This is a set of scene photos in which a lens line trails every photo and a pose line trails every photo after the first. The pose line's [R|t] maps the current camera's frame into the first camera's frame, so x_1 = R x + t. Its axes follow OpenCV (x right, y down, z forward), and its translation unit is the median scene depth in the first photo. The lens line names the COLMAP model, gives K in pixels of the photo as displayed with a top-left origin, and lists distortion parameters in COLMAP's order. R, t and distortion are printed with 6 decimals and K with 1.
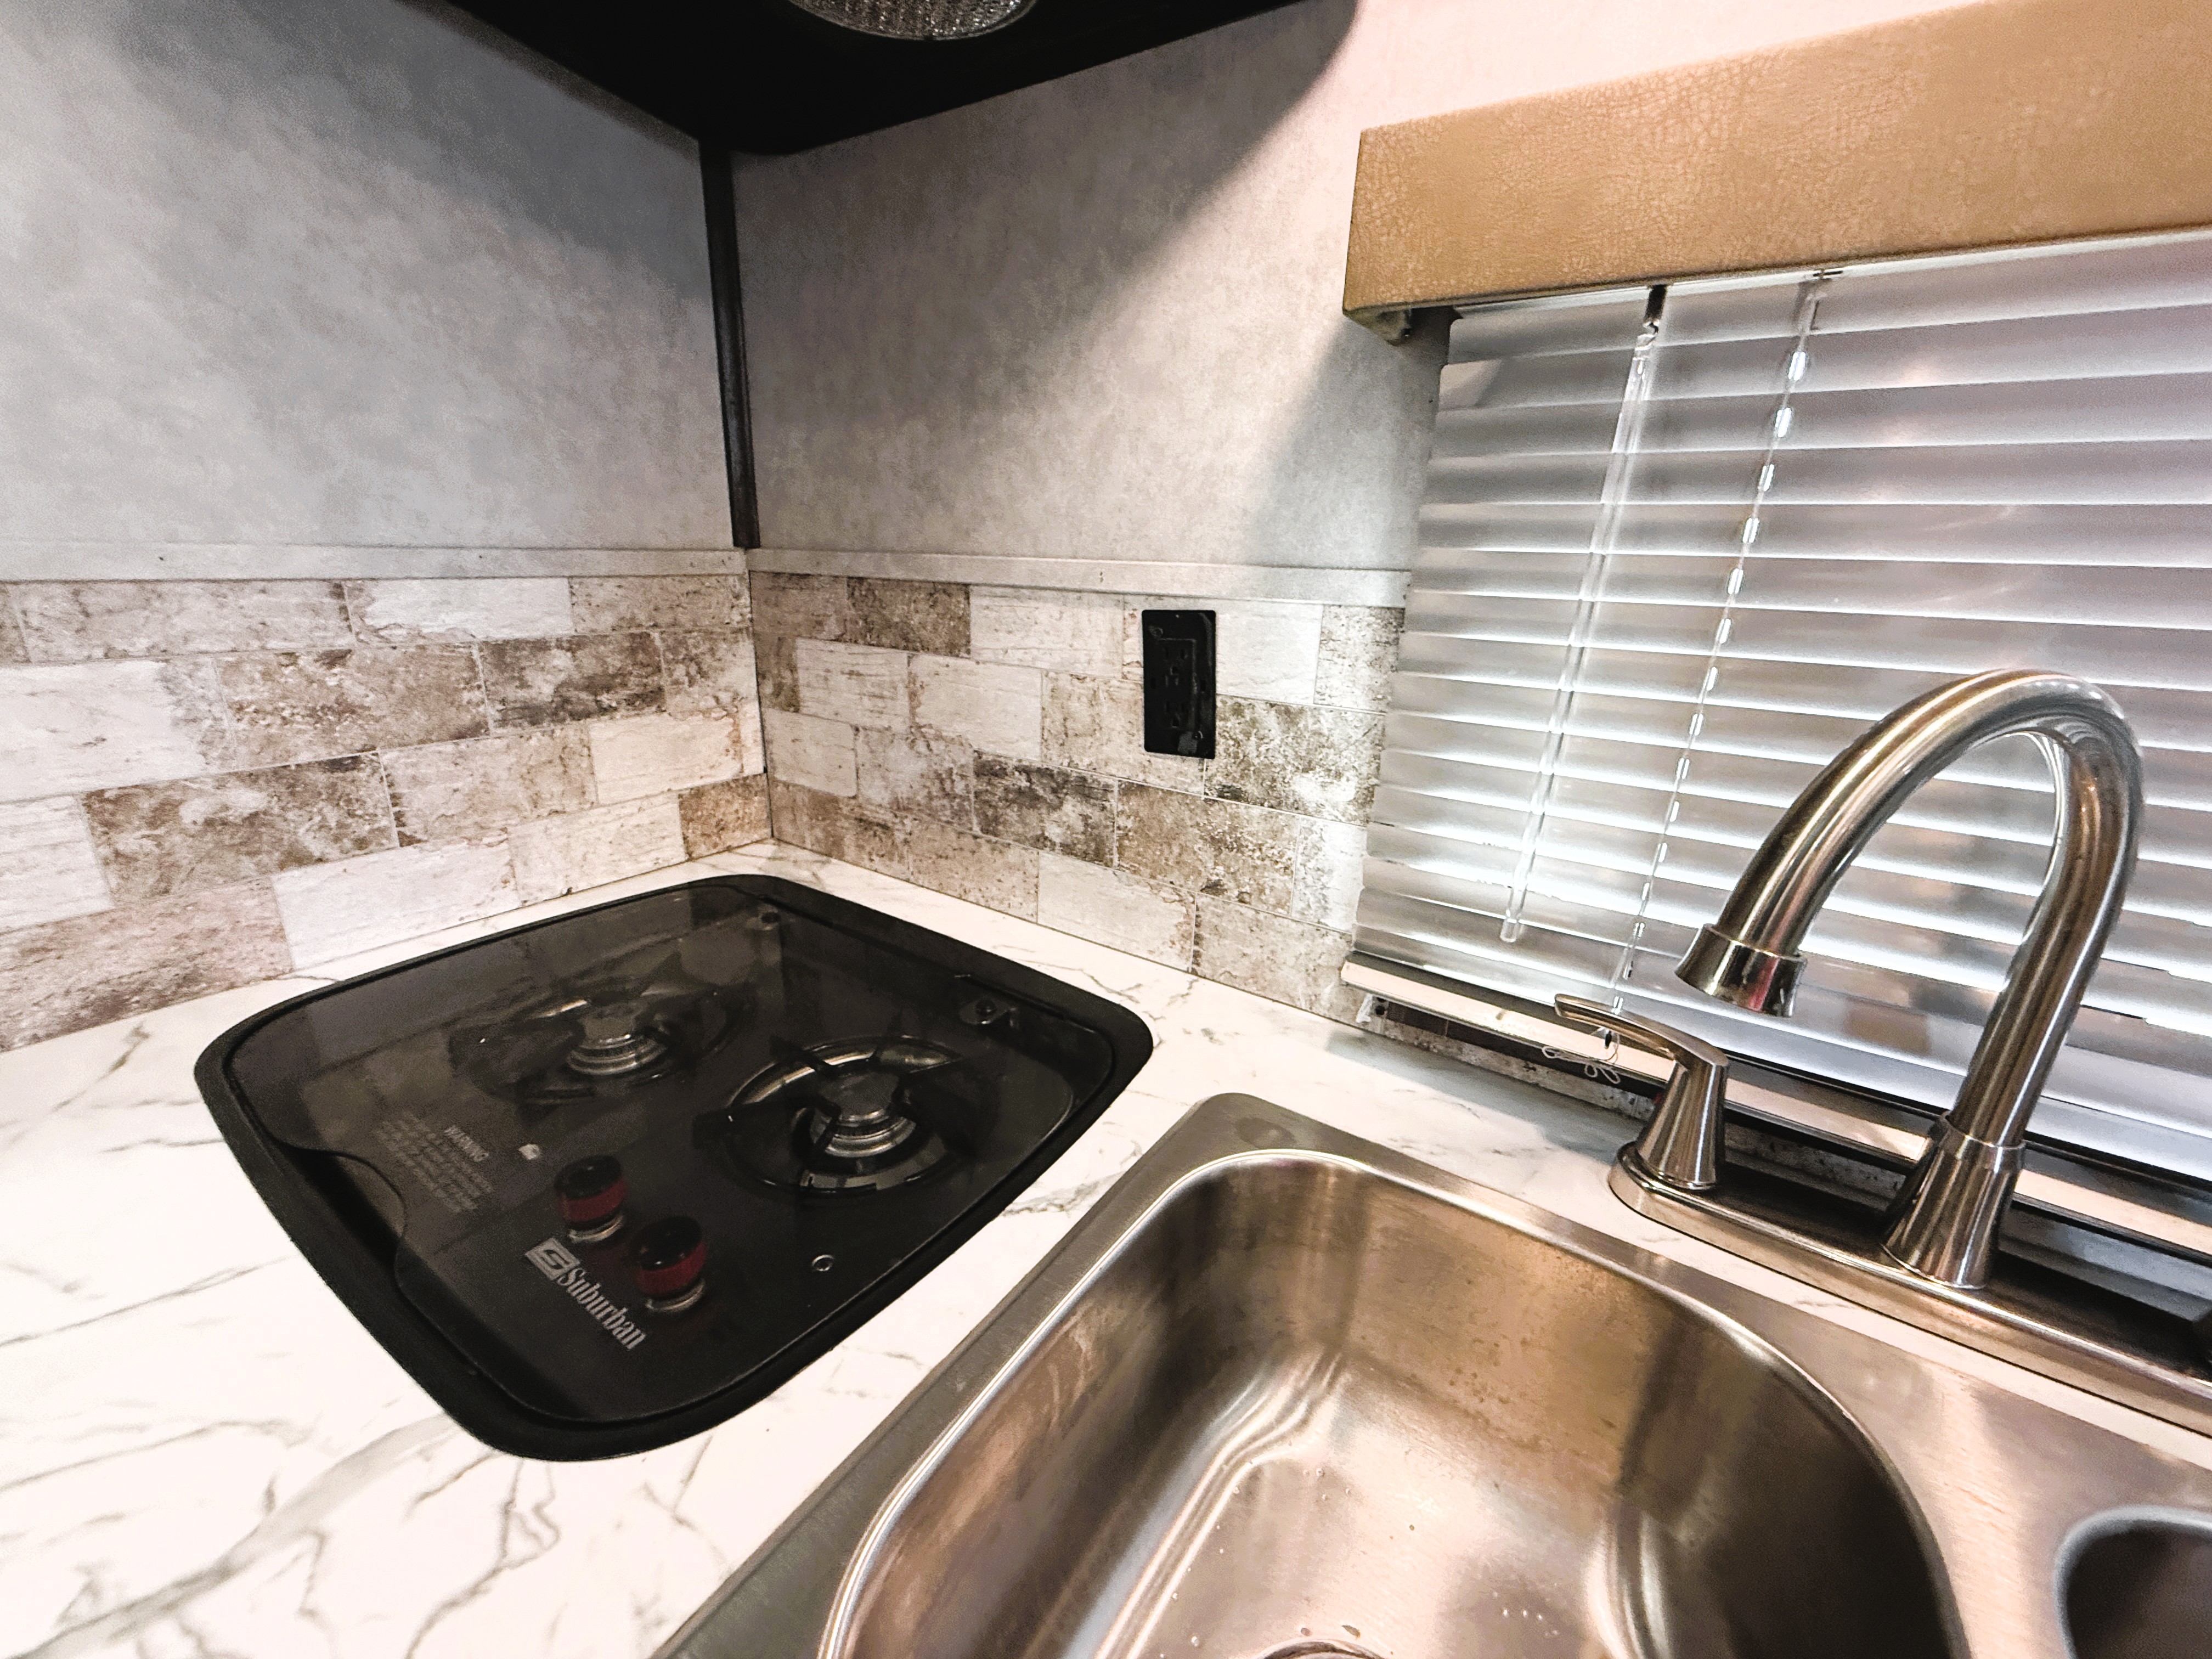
lens RADIAL K [[871.9, 0, 1069.0], [0, 871.9, 814.4], [0, 0, 1]] dist [-0.003506, 0.001152]
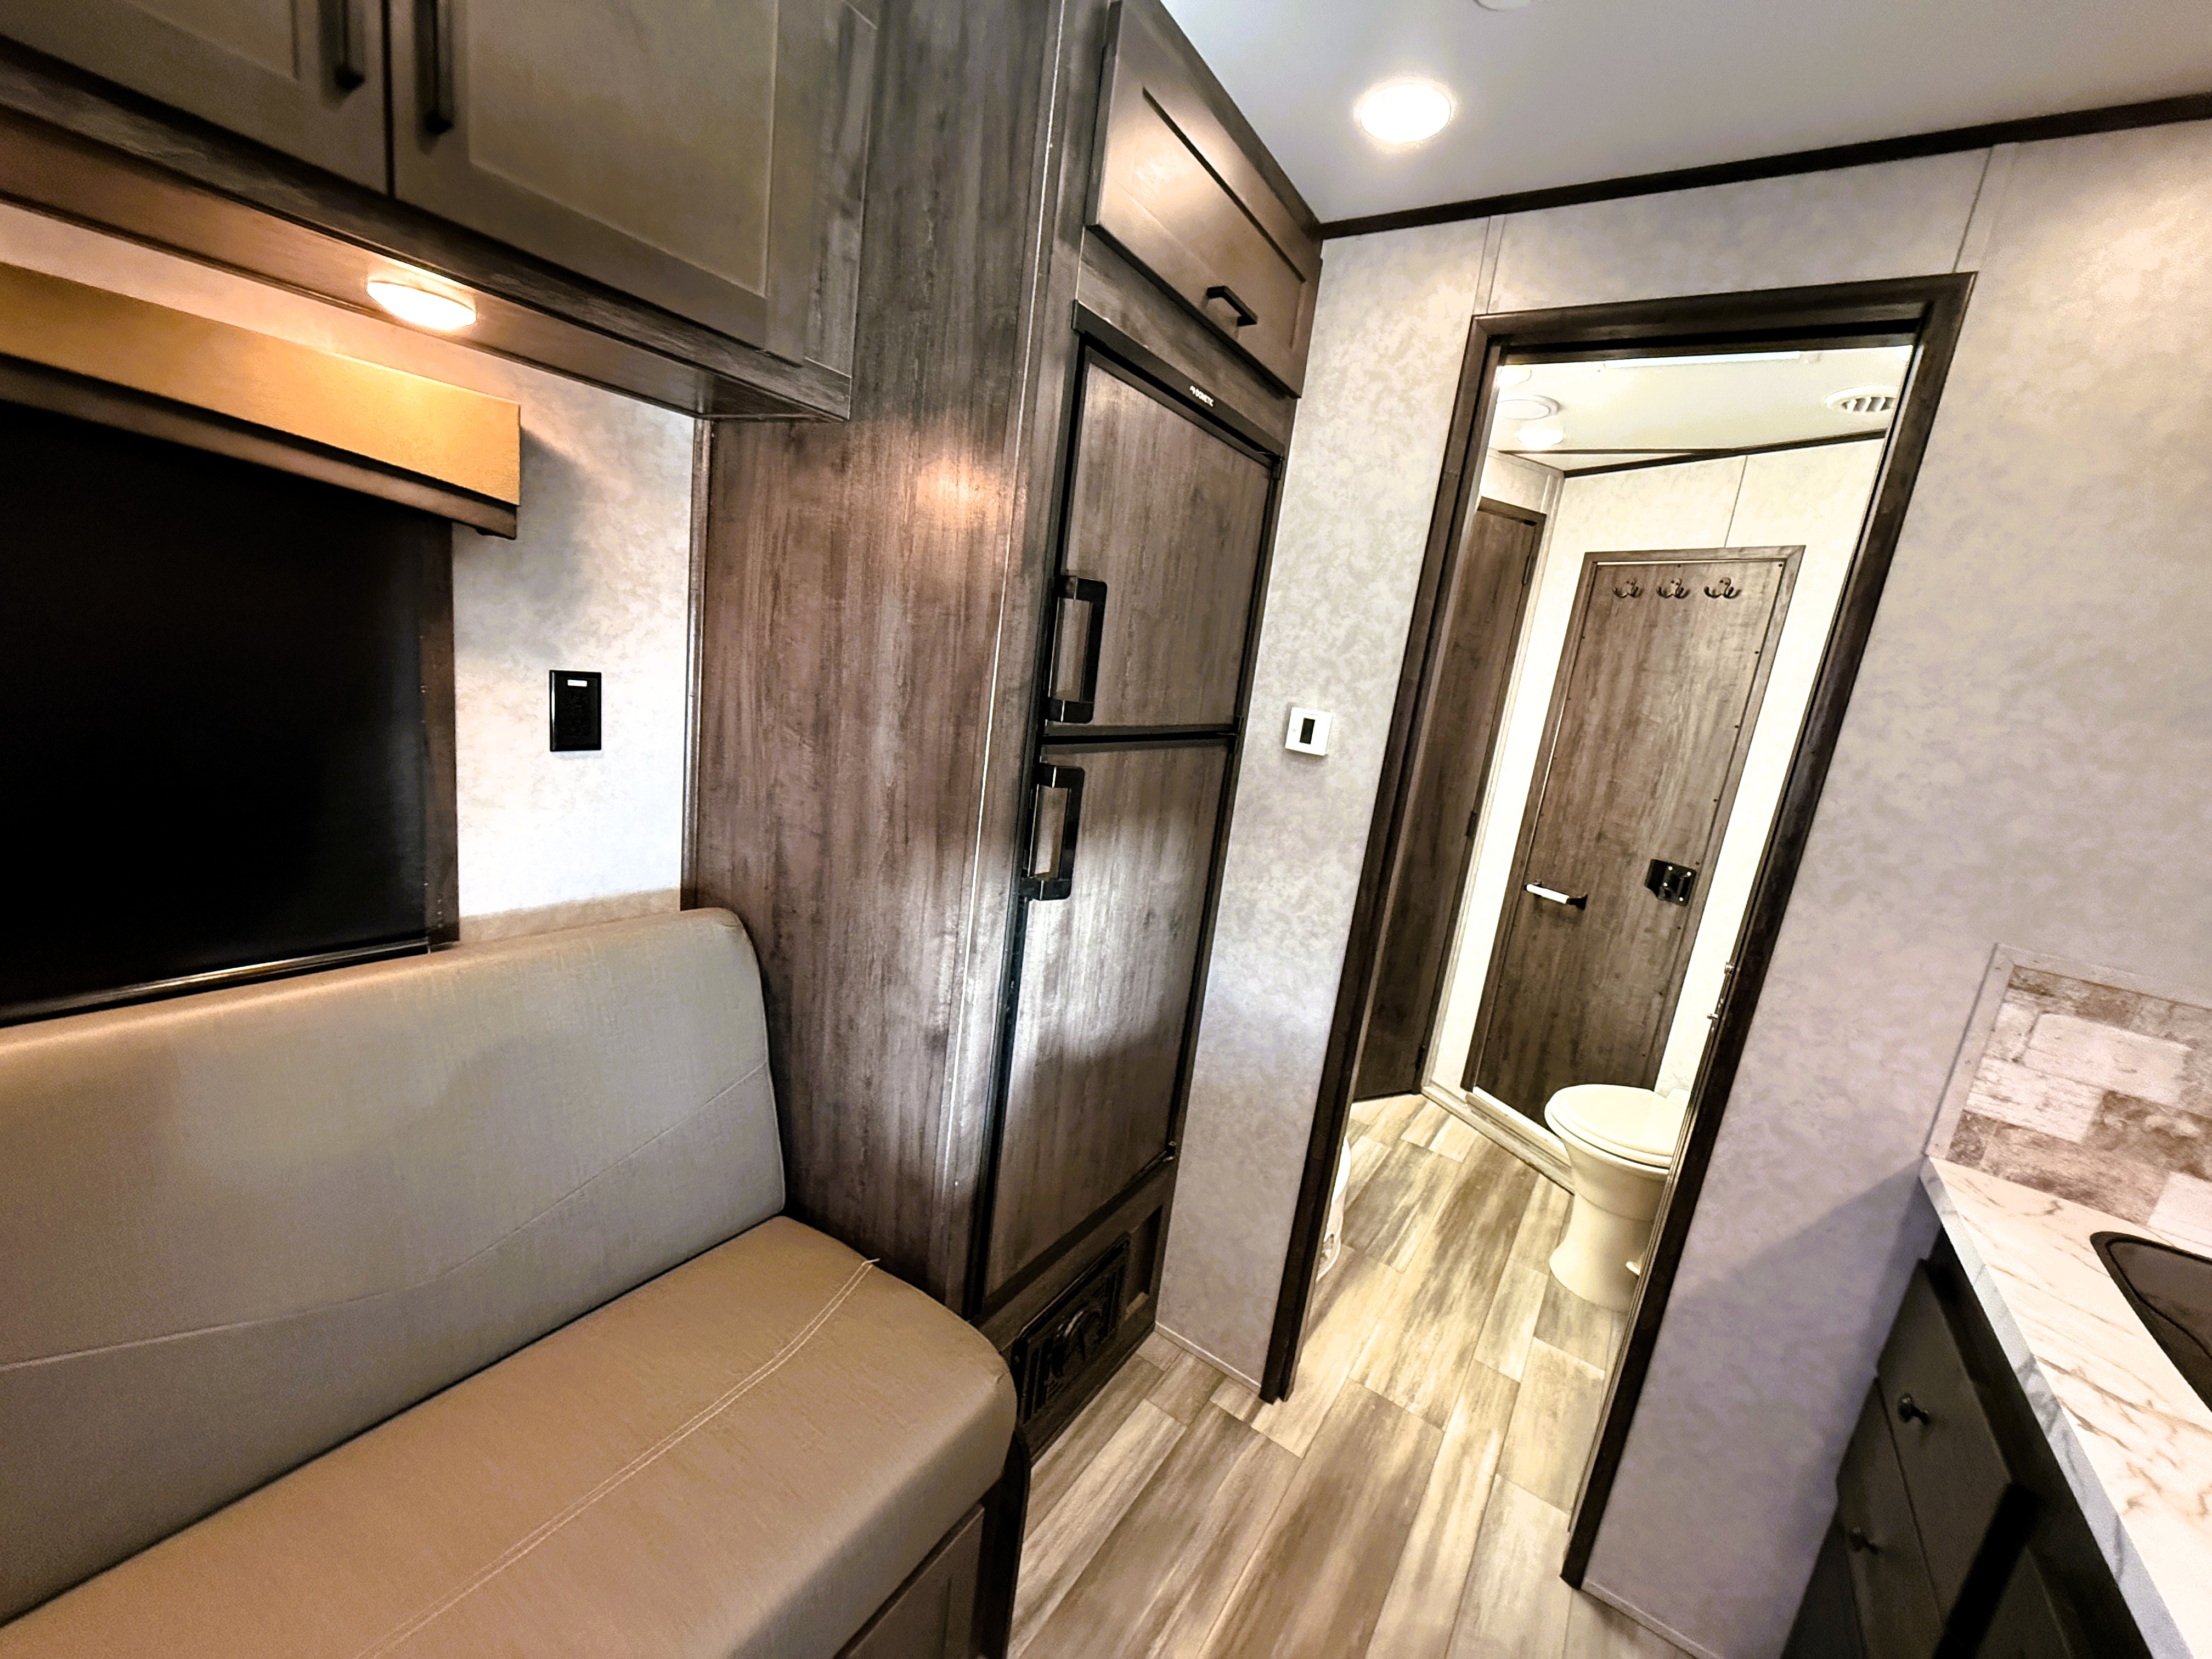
lens RADIAL K [[871.9, 0, 1109.0], [0, 871.9, 836.5], [0, 0, 1]] dist [-0.003506, 0.001152]
pose [[0.046335, 0.187581, -0.981156, 0.514571], [-0.424813, 0.892666, 0.150602, 0.108898], [0.904094, 0.409830, 0.121049, -1.306247]]
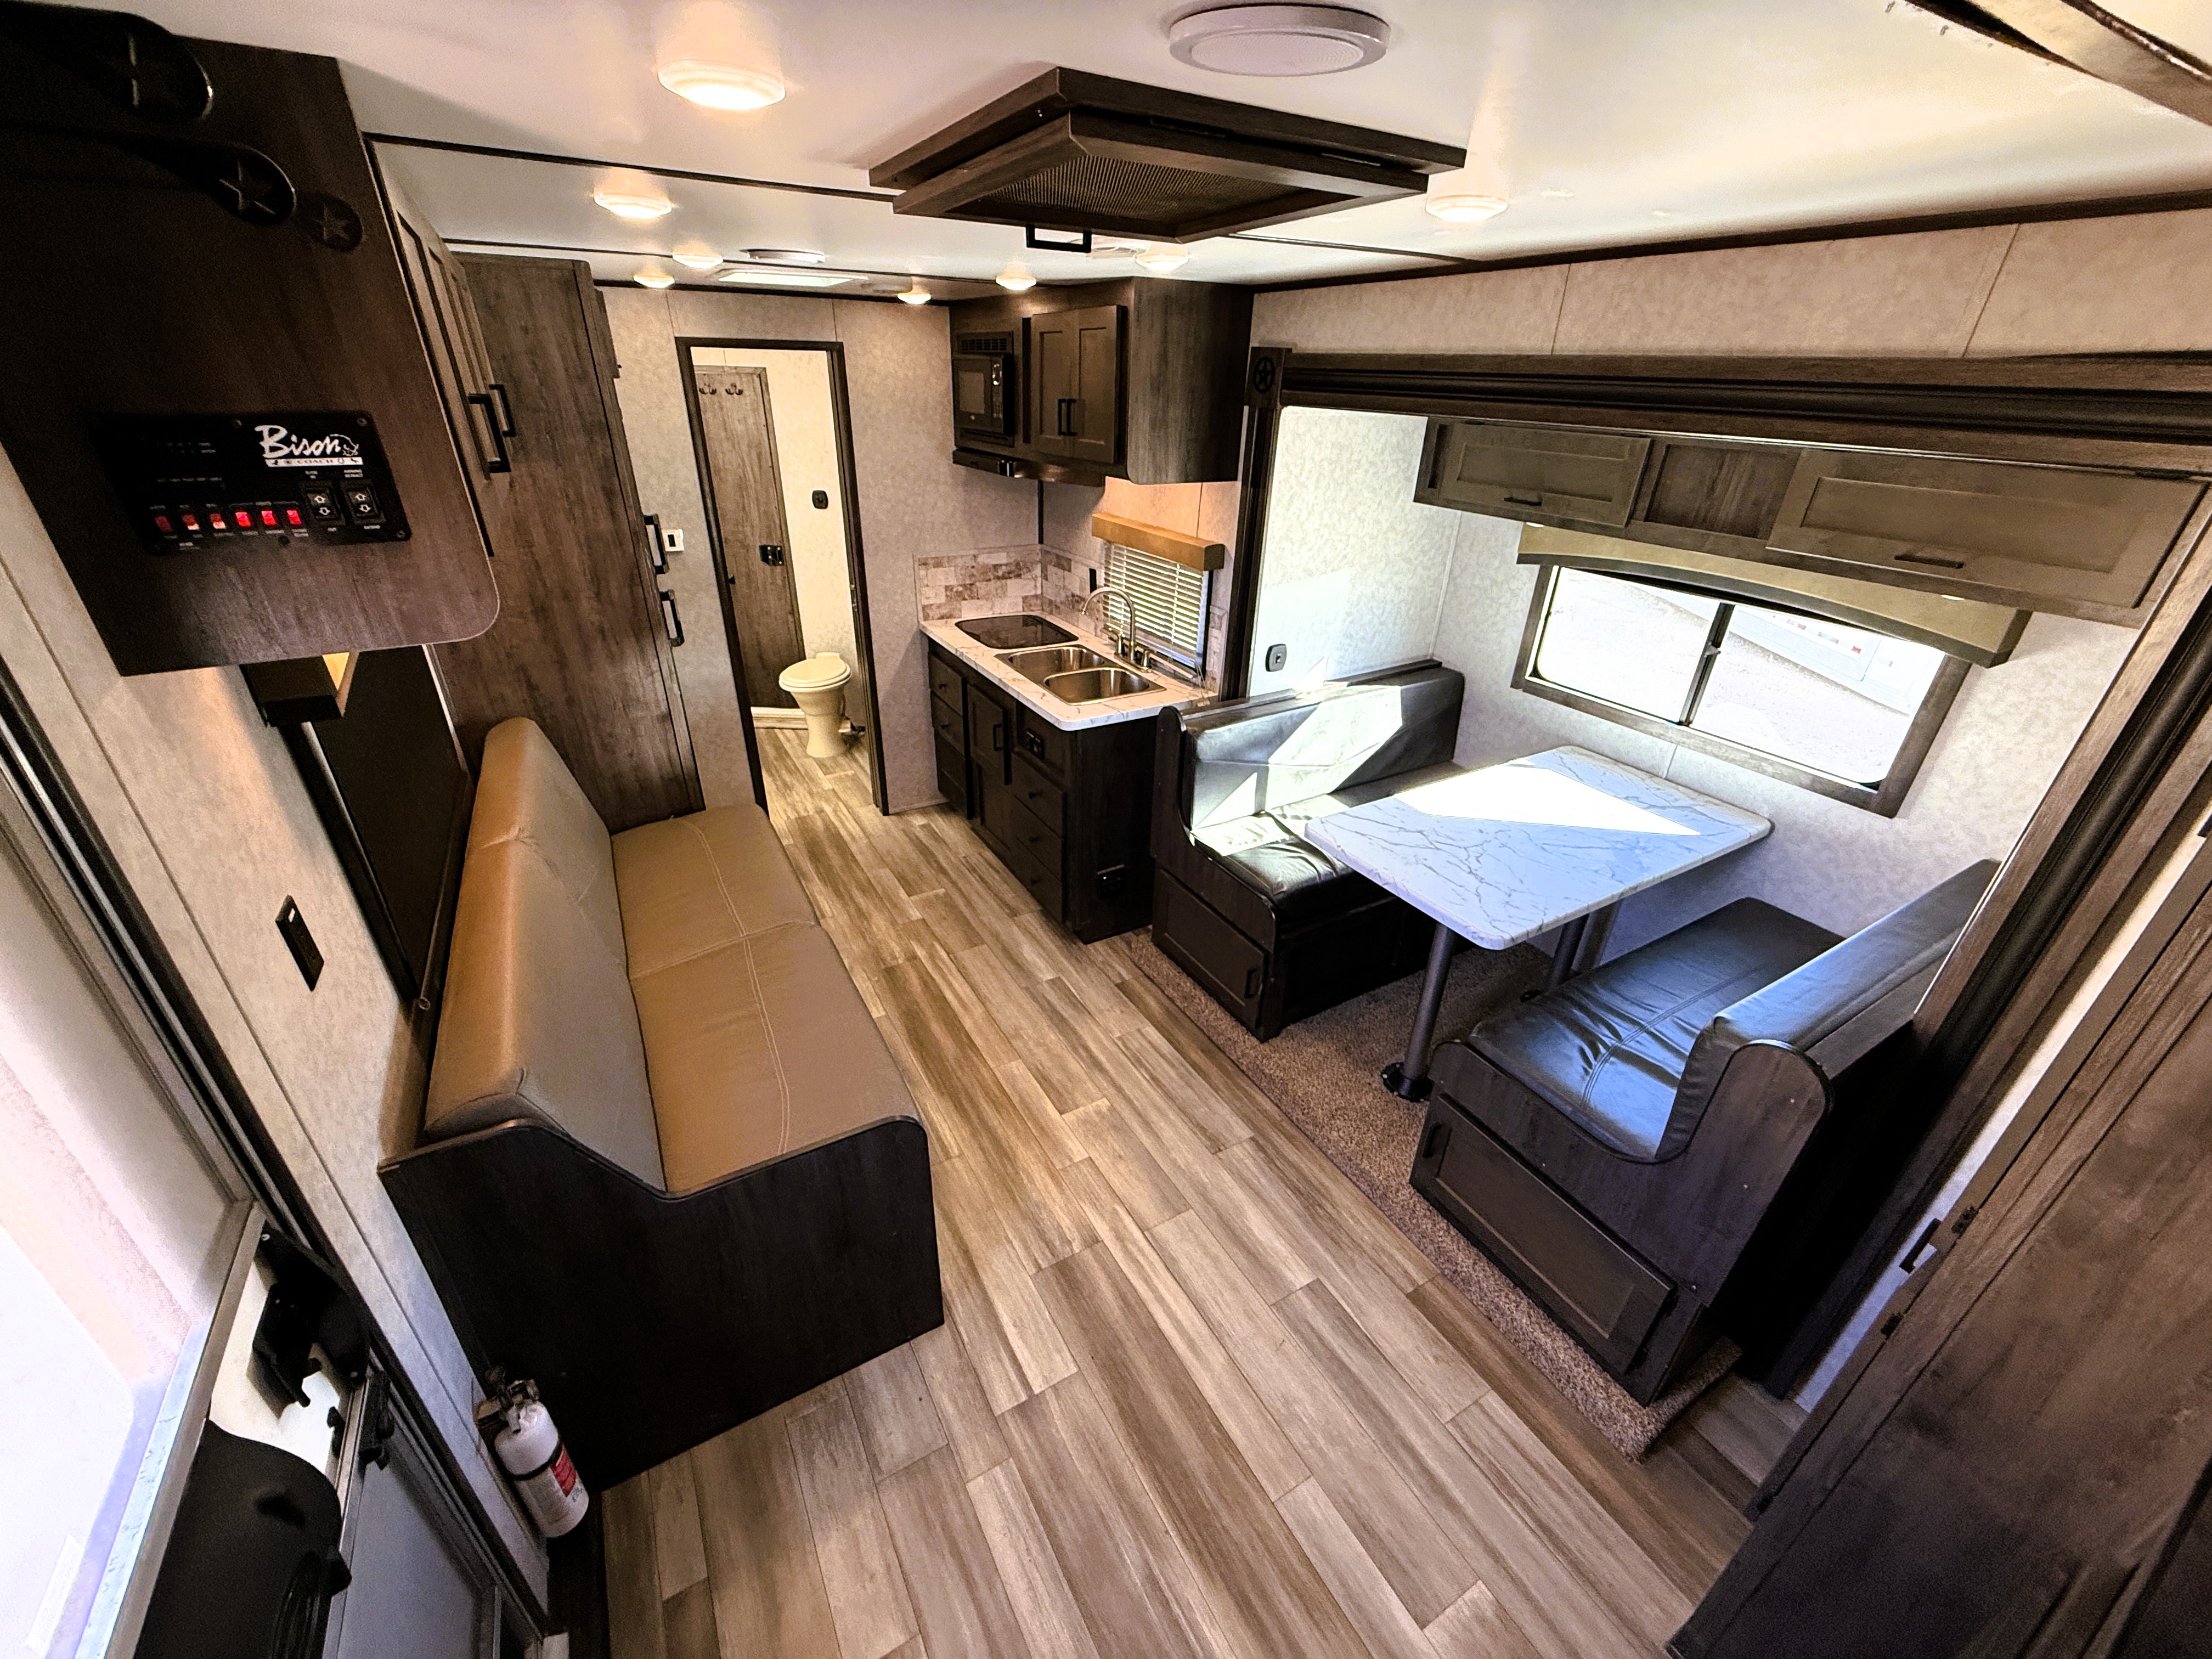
lens RADIAL K [[871.9, 0, 1069.8], [0, 871.9, 819.7], [0, 0, 1]] dist [-0.003506, 0.001152]
pose [[0.899988, 0.185584, -0.394436, 2.552933], [-0.121952, 0.975909, 0.180912, 0.368525], [0.418508, -0.114716, 0.900939, -4.491785]]
